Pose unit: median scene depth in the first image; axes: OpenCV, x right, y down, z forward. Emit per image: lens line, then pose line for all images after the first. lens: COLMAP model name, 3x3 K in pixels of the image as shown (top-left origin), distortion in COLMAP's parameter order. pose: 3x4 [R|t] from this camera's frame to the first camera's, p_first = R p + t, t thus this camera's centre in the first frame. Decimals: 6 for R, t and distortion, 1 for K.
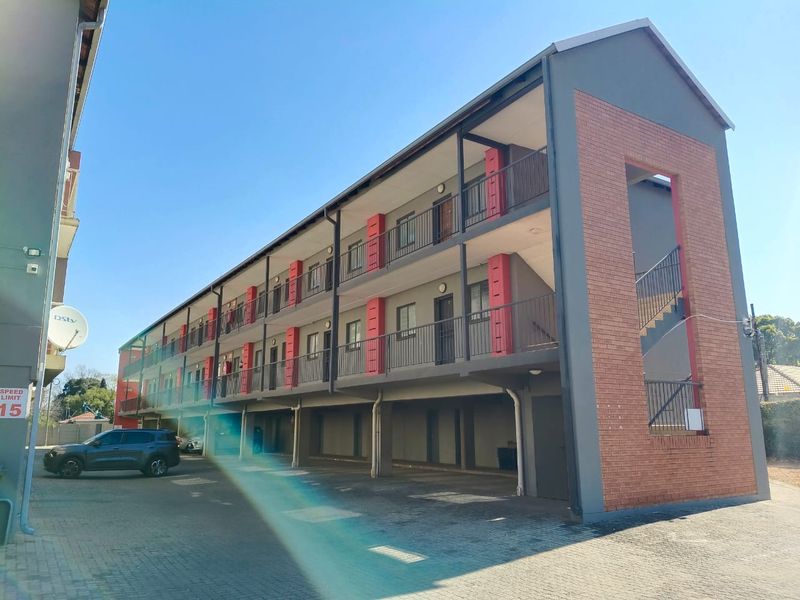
lens RADIAL K [[607.4, 0, 400.0], [0, 607.4, 300.0], [0, 0, 1]] dist [0.119837, -0.179854]
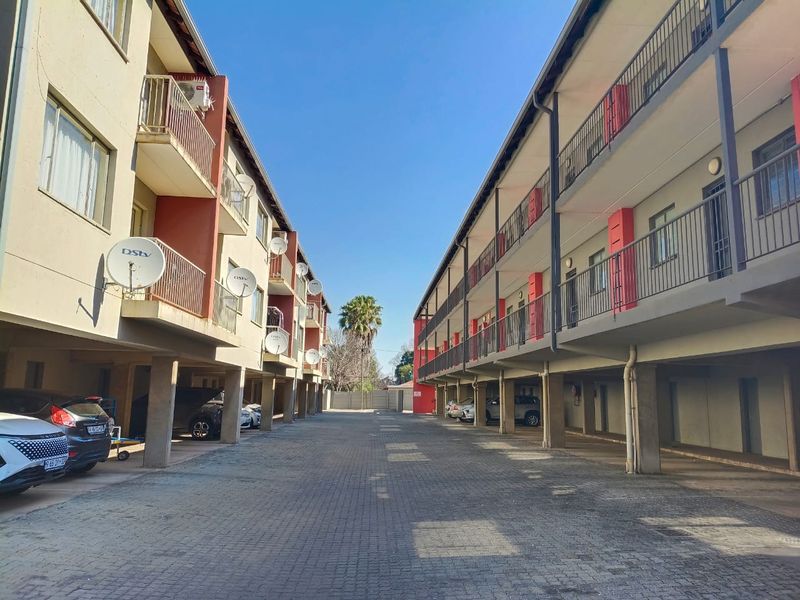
lens RADIAL K [[607.4, 0, 400.0], [0, 607.4, 300.0], [0, 0, 1]] dist [0.119837, -0.179854]
pose [[0.870022, -0.058348, -0.489548, 0.073776], [0.080487, 0.996460, 0.024274, 0.056170], [0.486398, -0.060521, 0.871639, 0.267083]]
